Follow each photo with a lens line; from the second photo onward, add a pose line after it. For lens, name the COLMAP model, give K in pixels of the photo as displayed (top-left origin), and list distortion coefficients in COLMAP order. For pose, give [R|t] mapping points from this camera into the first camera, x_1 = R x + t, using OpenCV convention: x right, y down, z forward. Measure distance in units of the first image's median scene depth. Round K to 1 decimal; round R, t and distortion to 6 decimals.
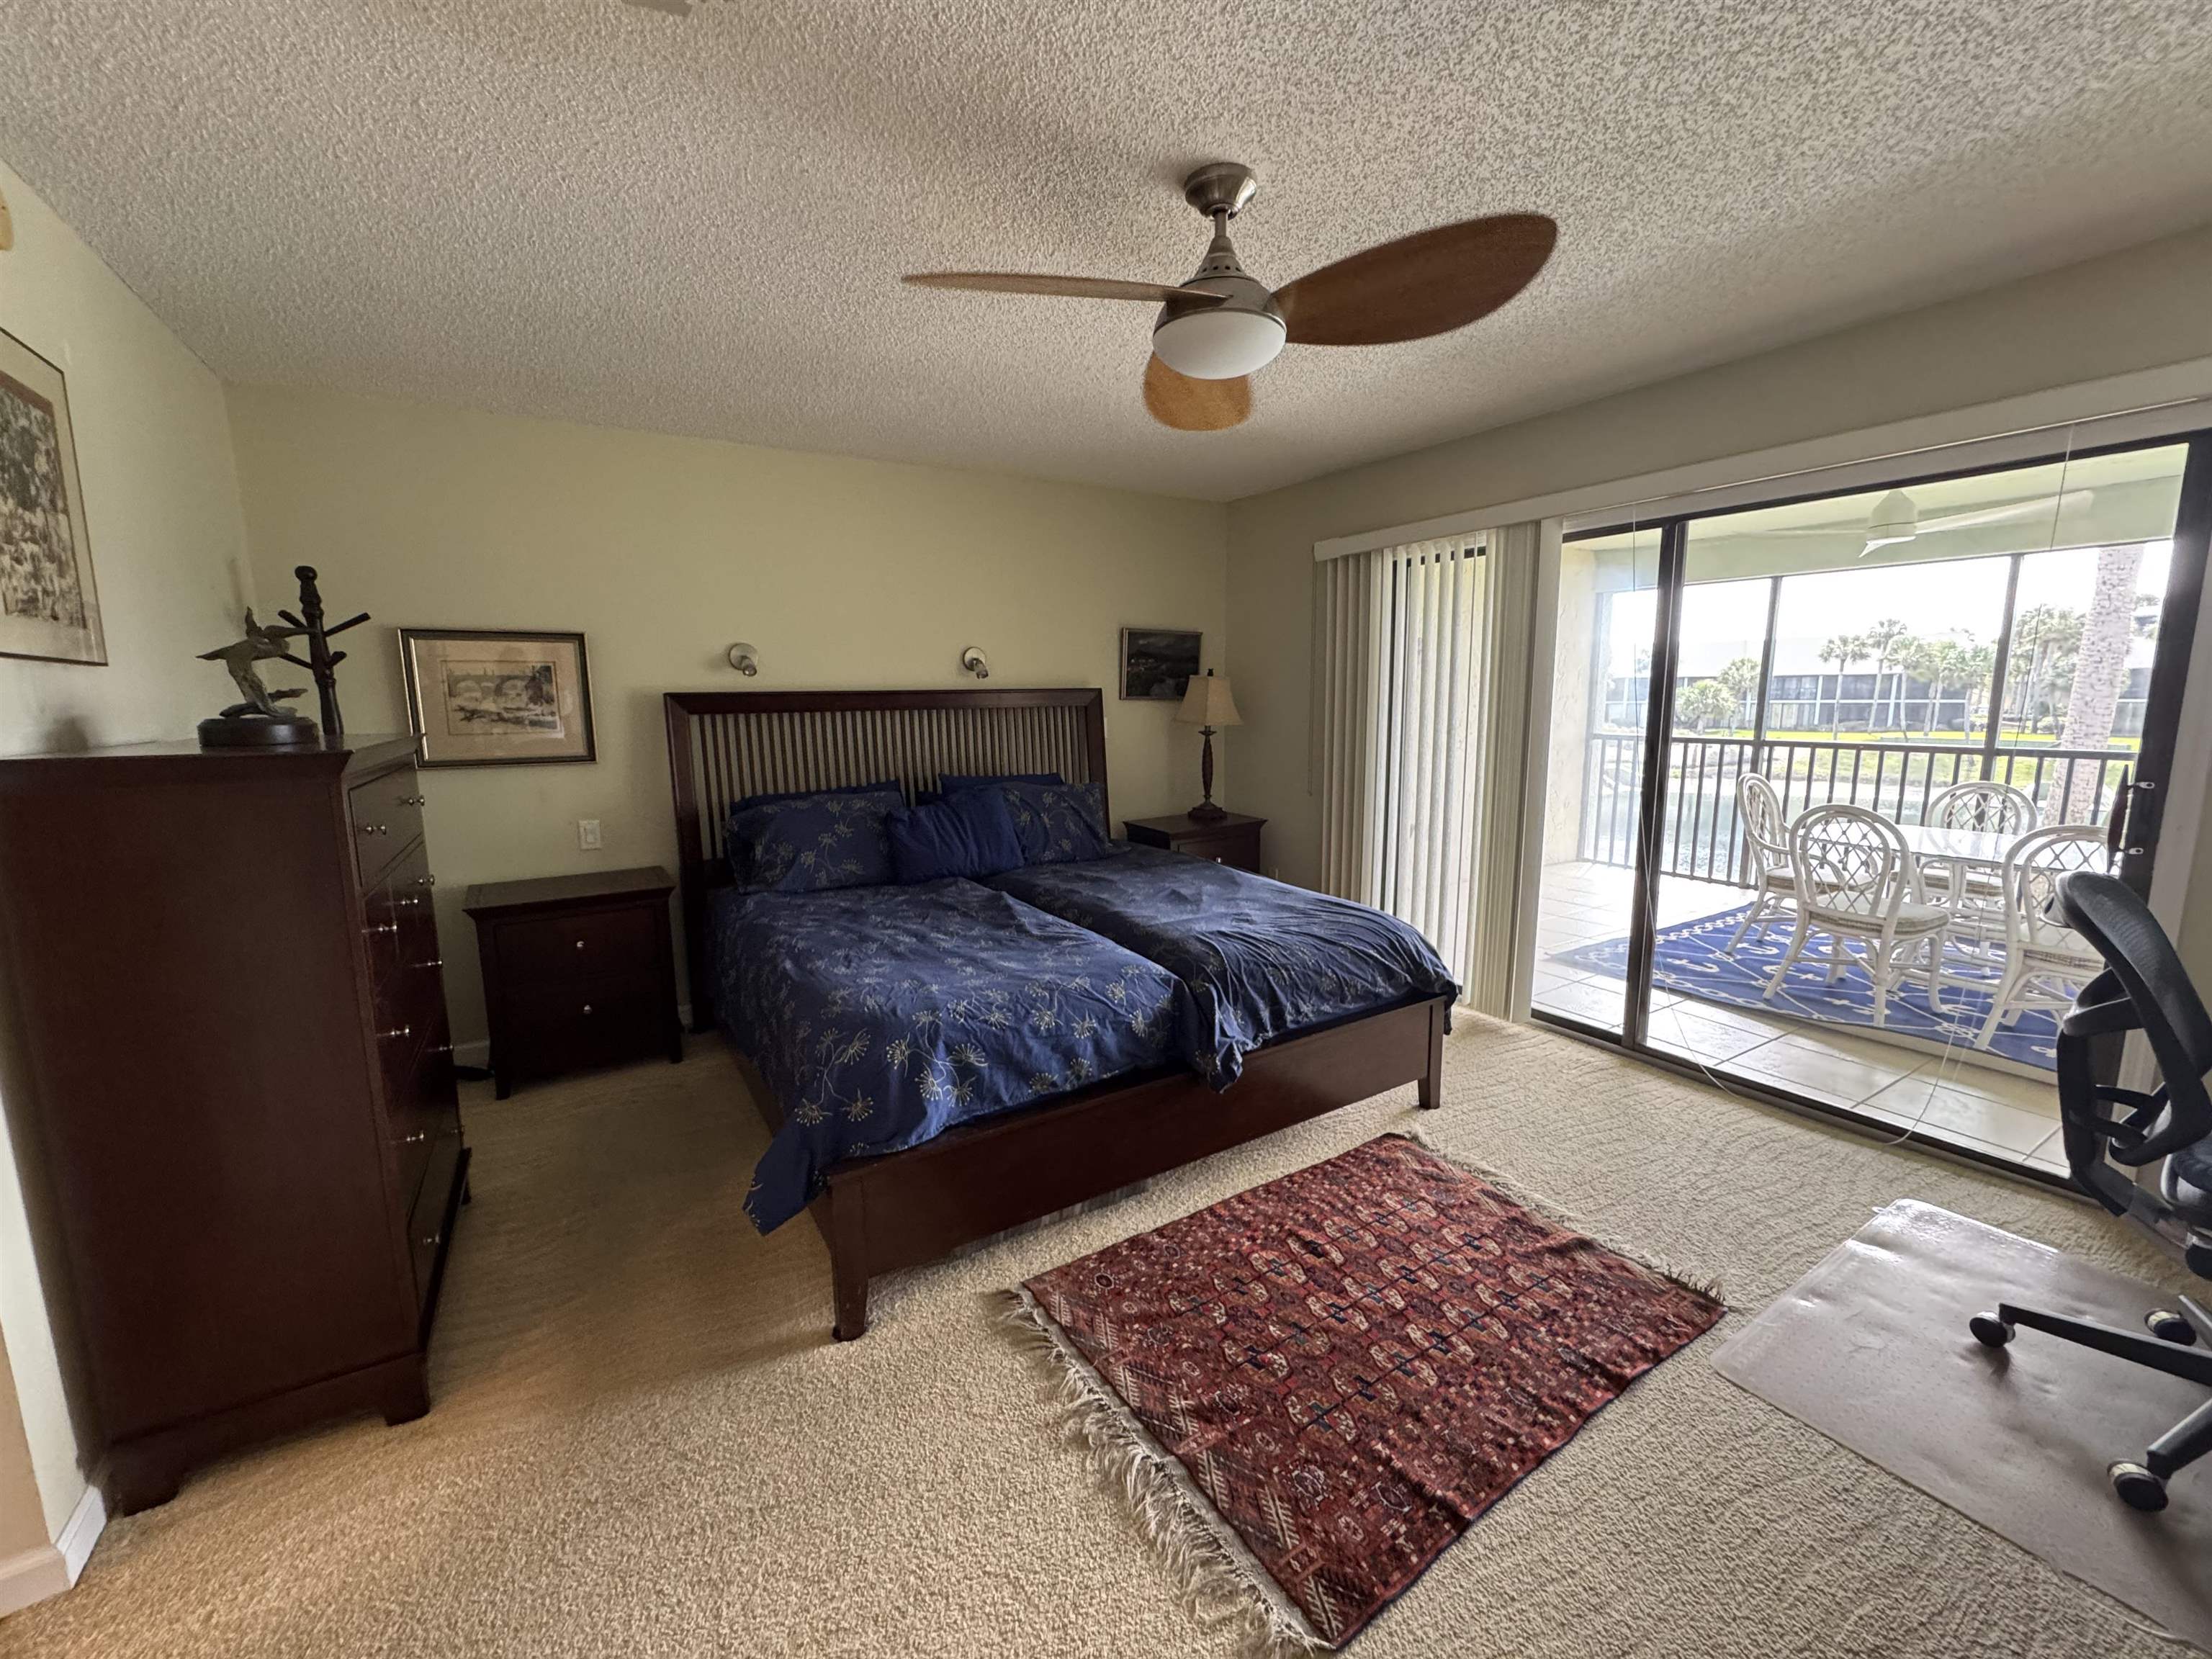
lens RADIAL K [[879.3, 0, 1108.6], [0, 879.3, 831.9], [0, 0, 1]] dist [-0.004115, 0.000590]
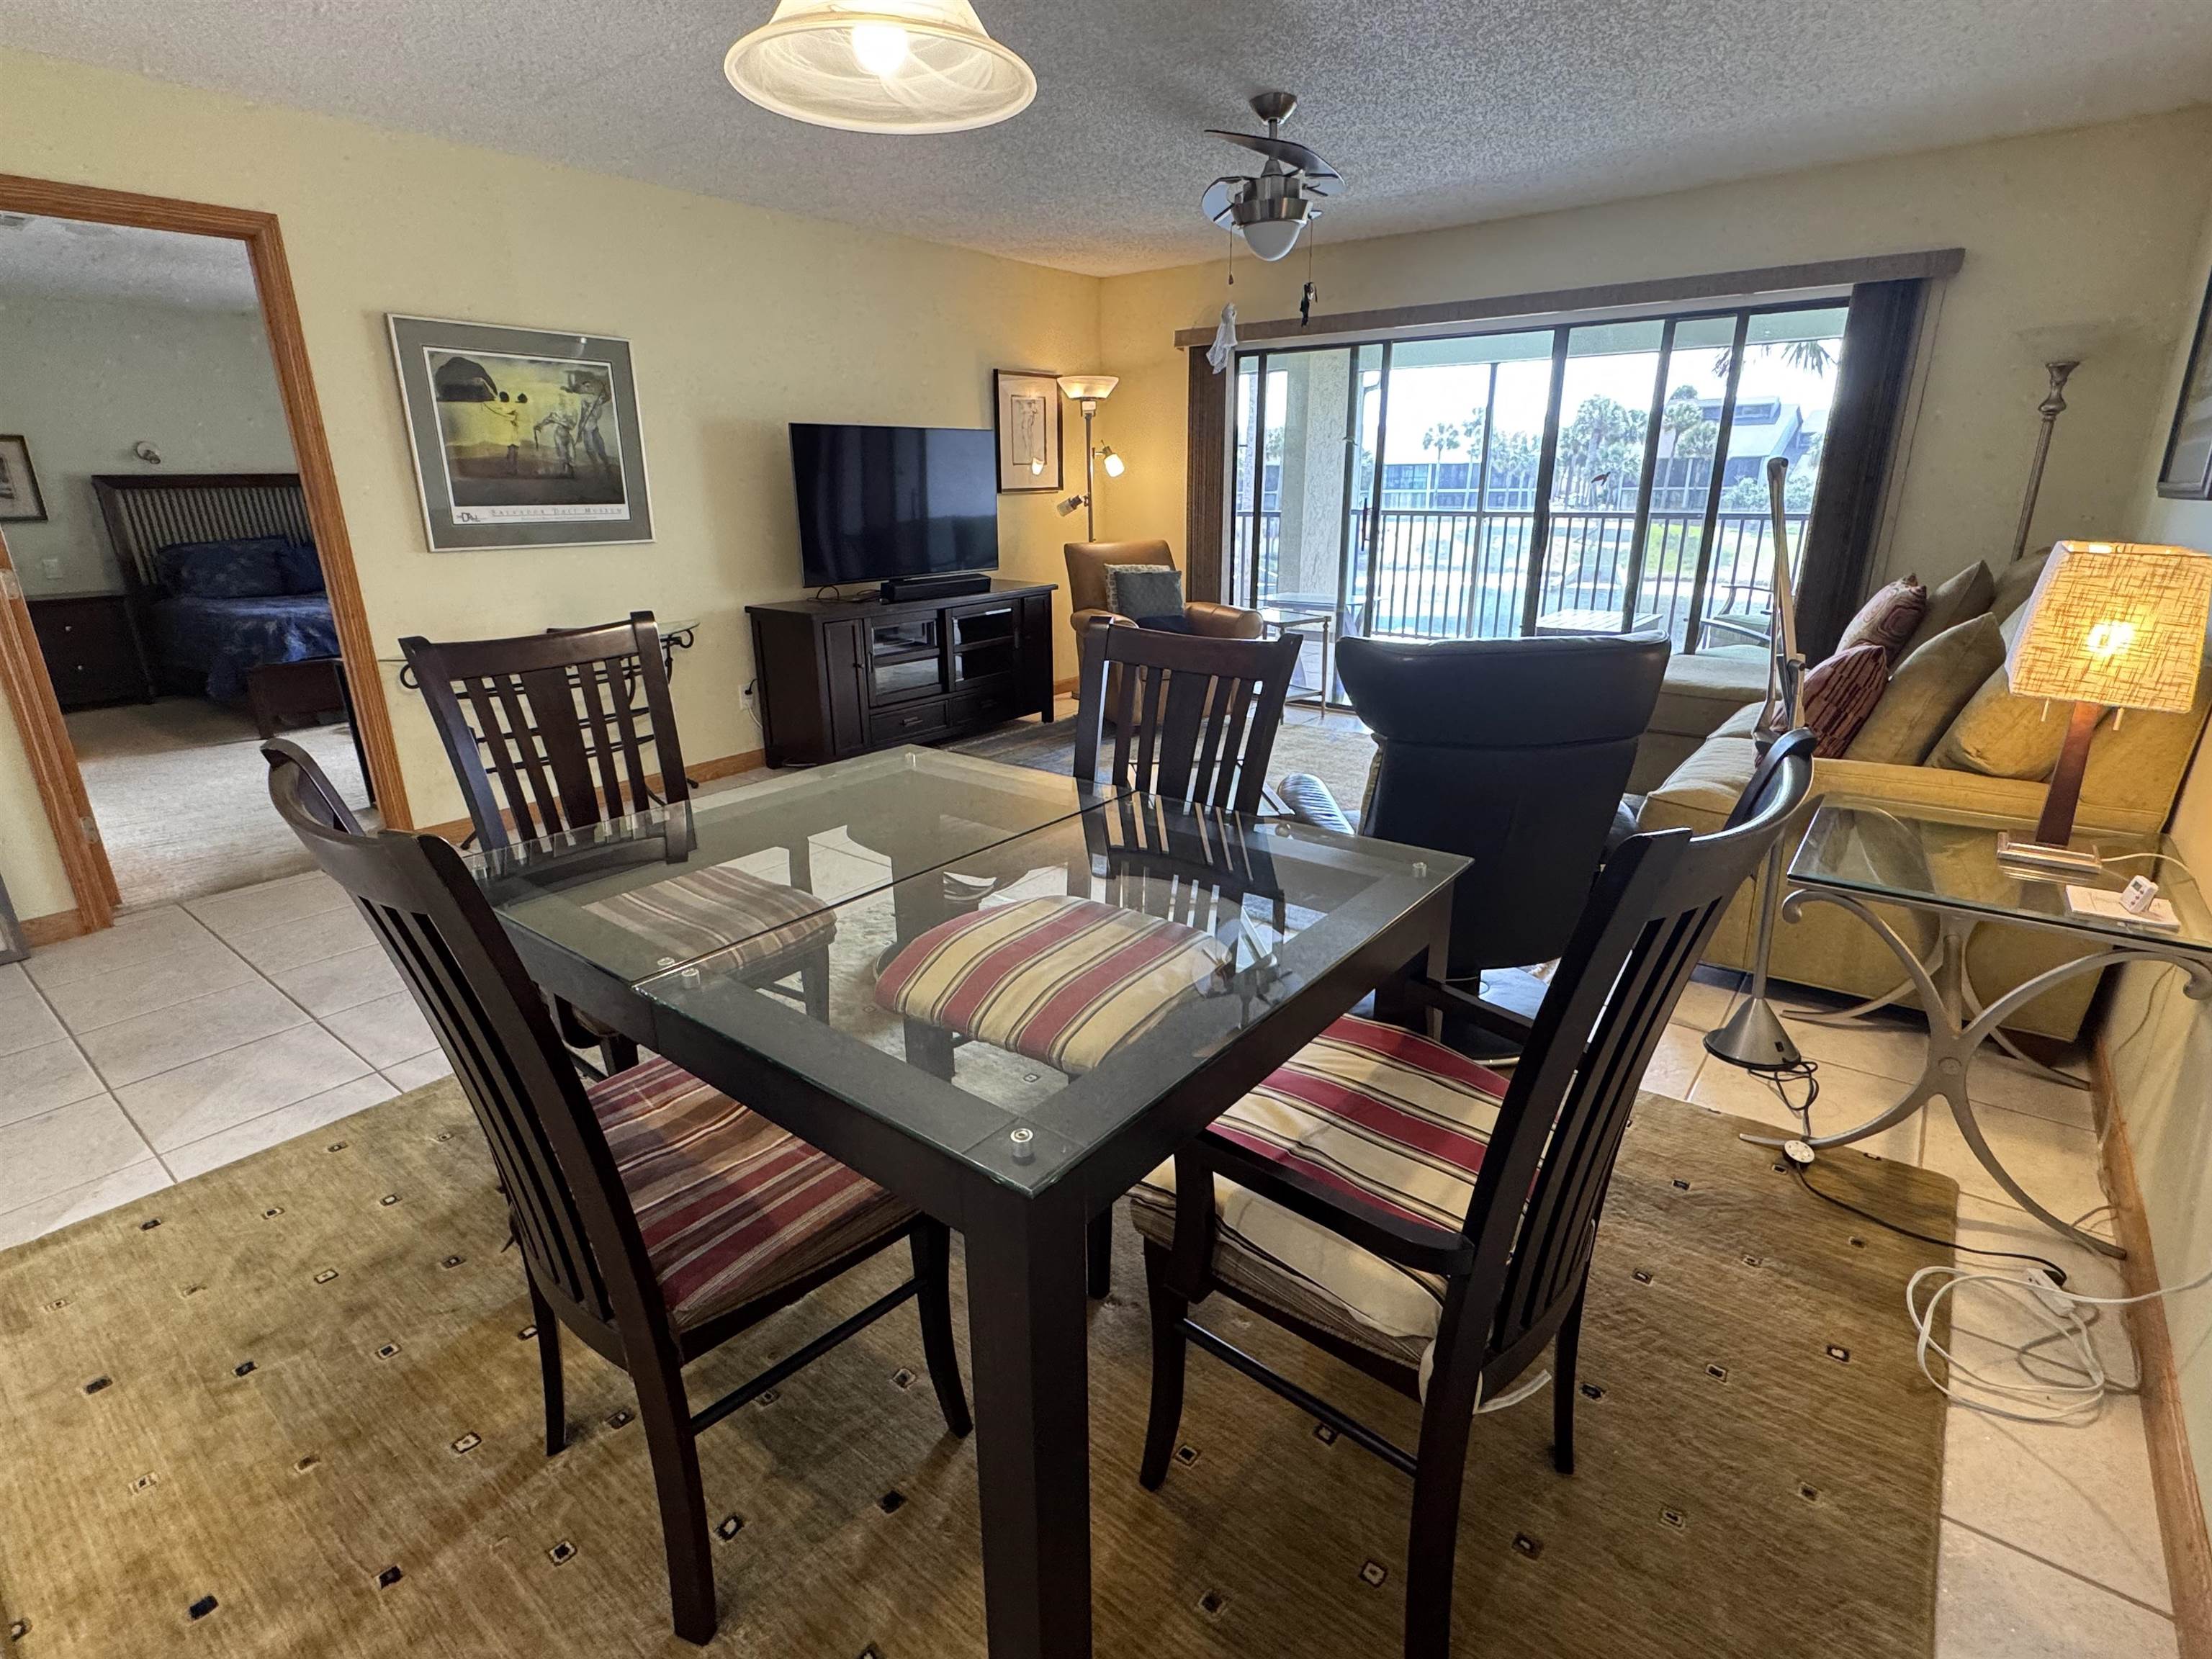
lens RADIAL K [[1062.3, 0, 1106.1], [0, 1062.3, 825.5], [0, 0, 1]] dist [-0.007673, 0.000958]
pose [[0.940481, -0.105239, 0.323143, 0.582081], [0.054056, 0.985064, 0.163483, 0.276047], [-0.335521, -0.136285, 0.932122, -1.613964]]
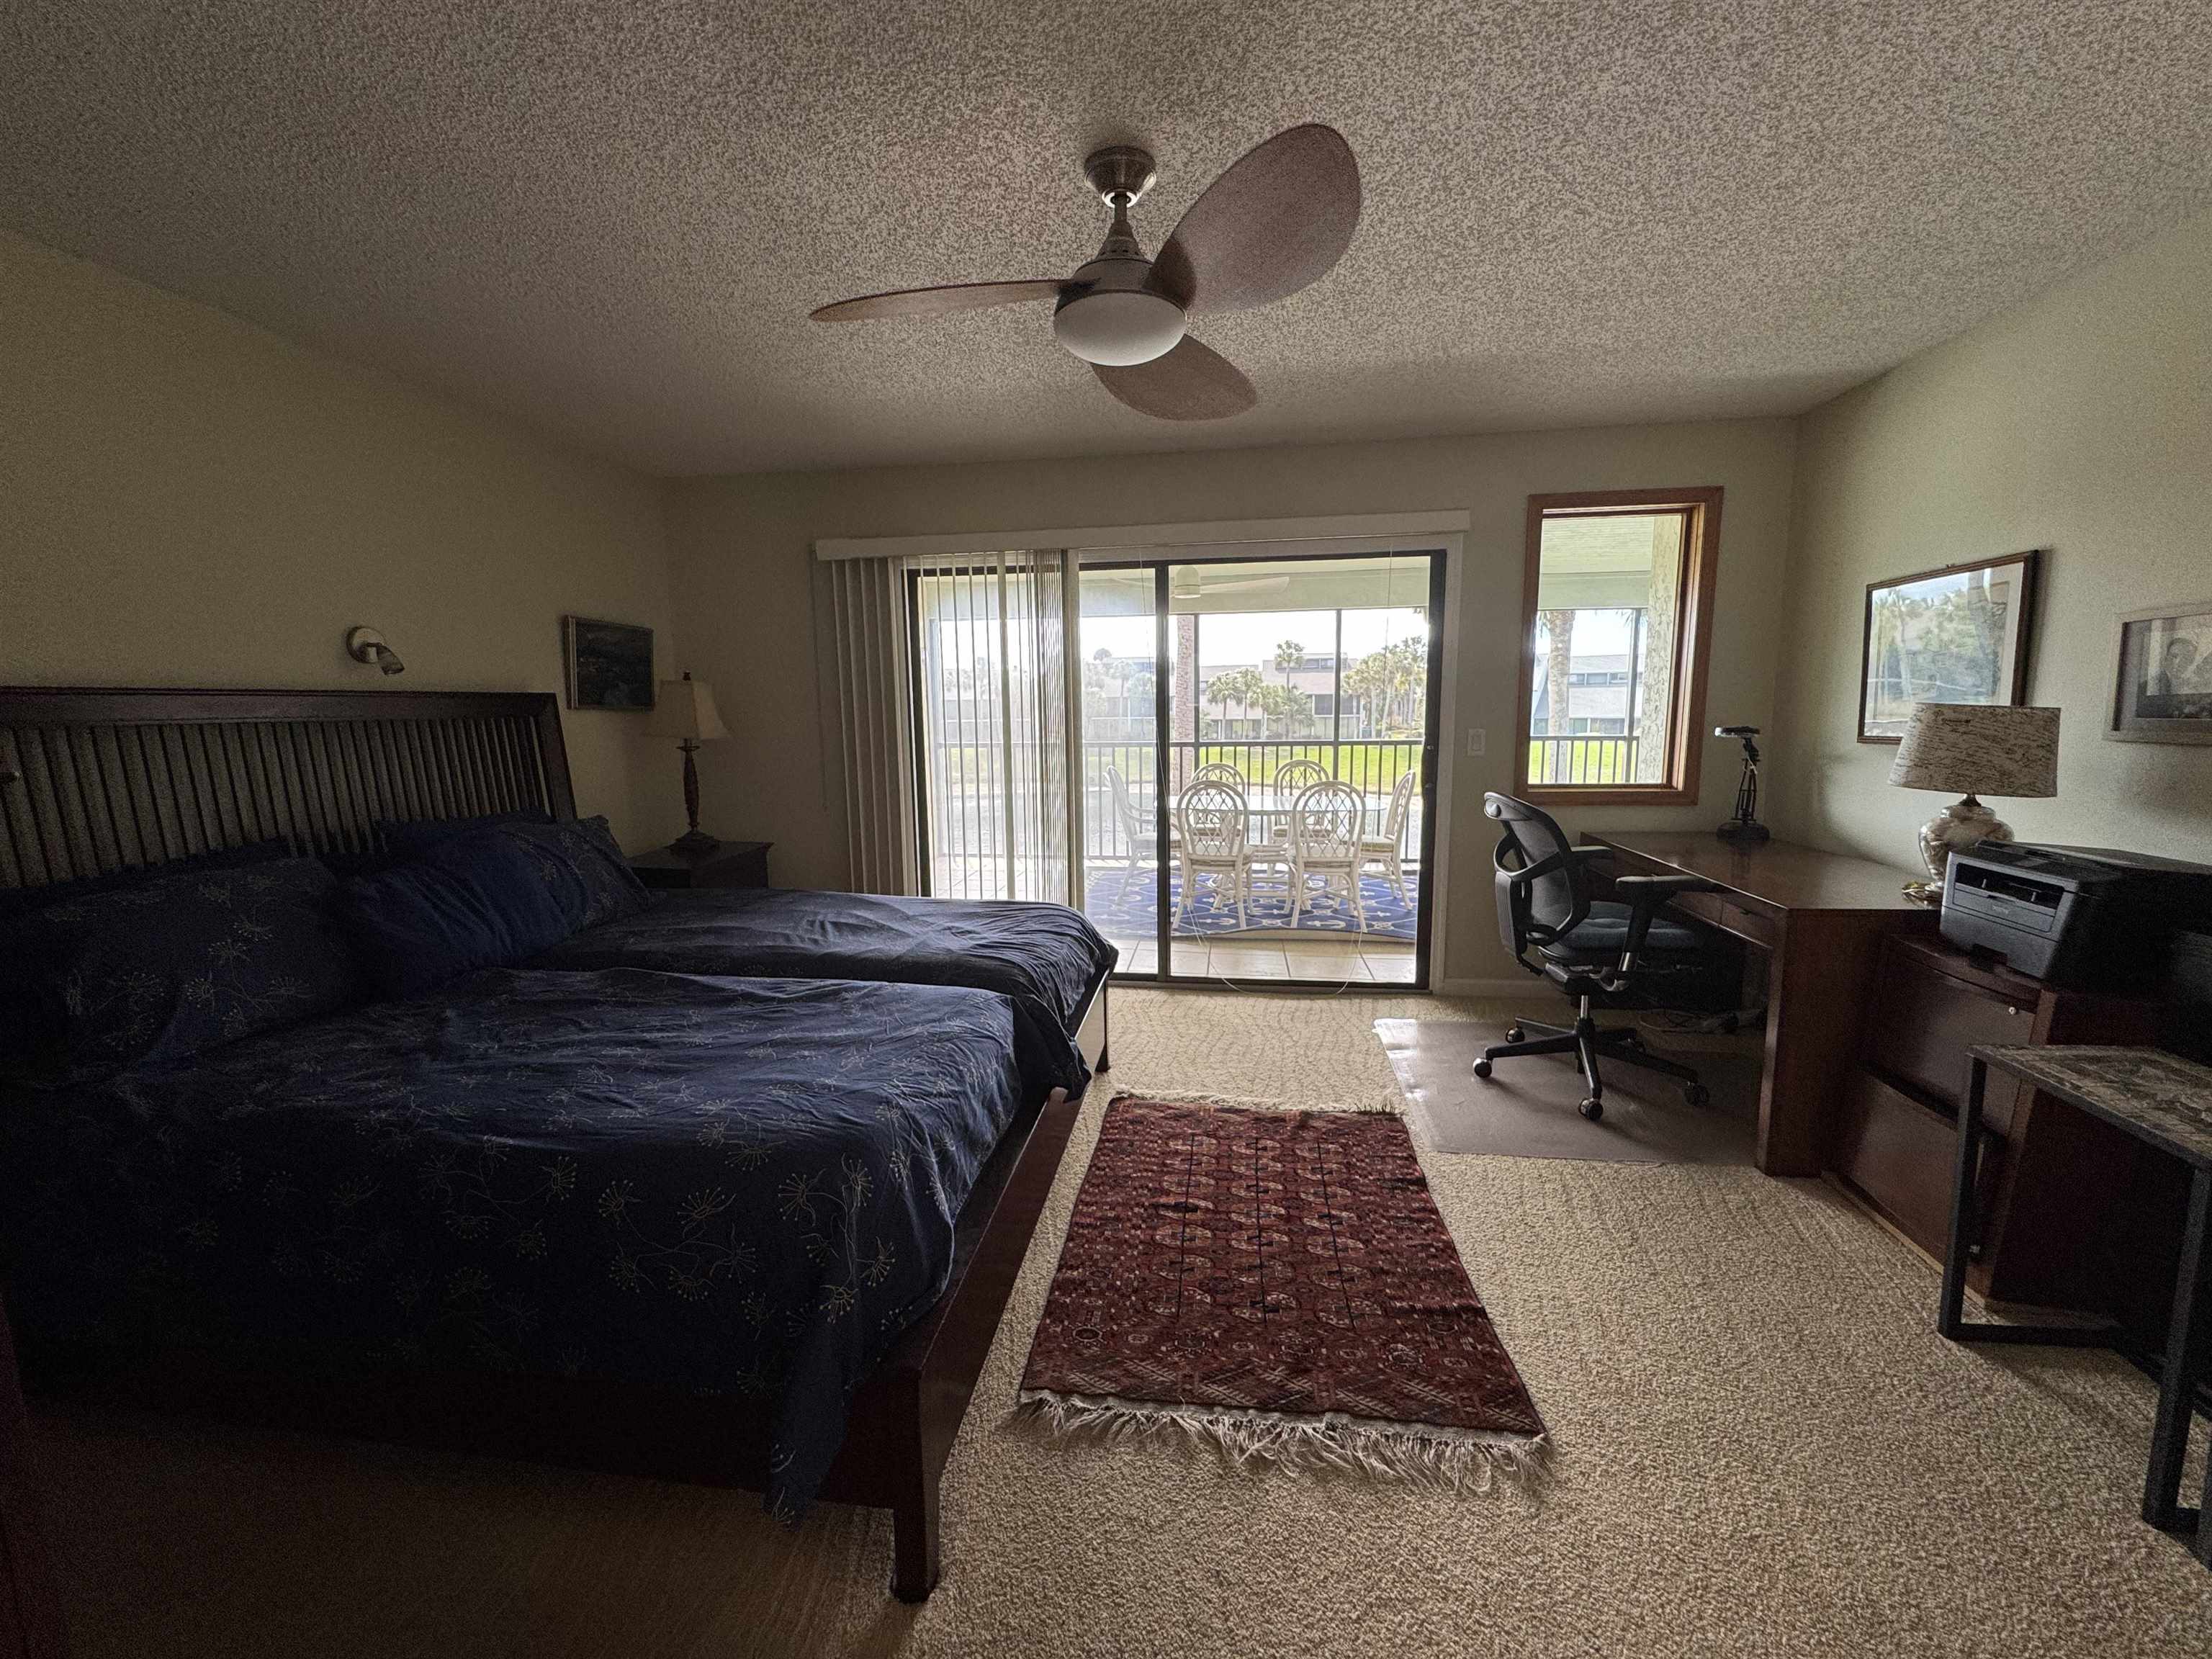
lens RADIAL K [[879.3, 0, 1097.9], [0, 879.3, 837.0], [0, 0, 1]] dist [-0.004115, 0.000590]
pose [[0.649378, -0.108320, 0.752711, -0.407026], [0.125621, 0.991485, 0.034304, -0.013429], [-0.750018, 0.072280, 0.657456, 0.241822]]
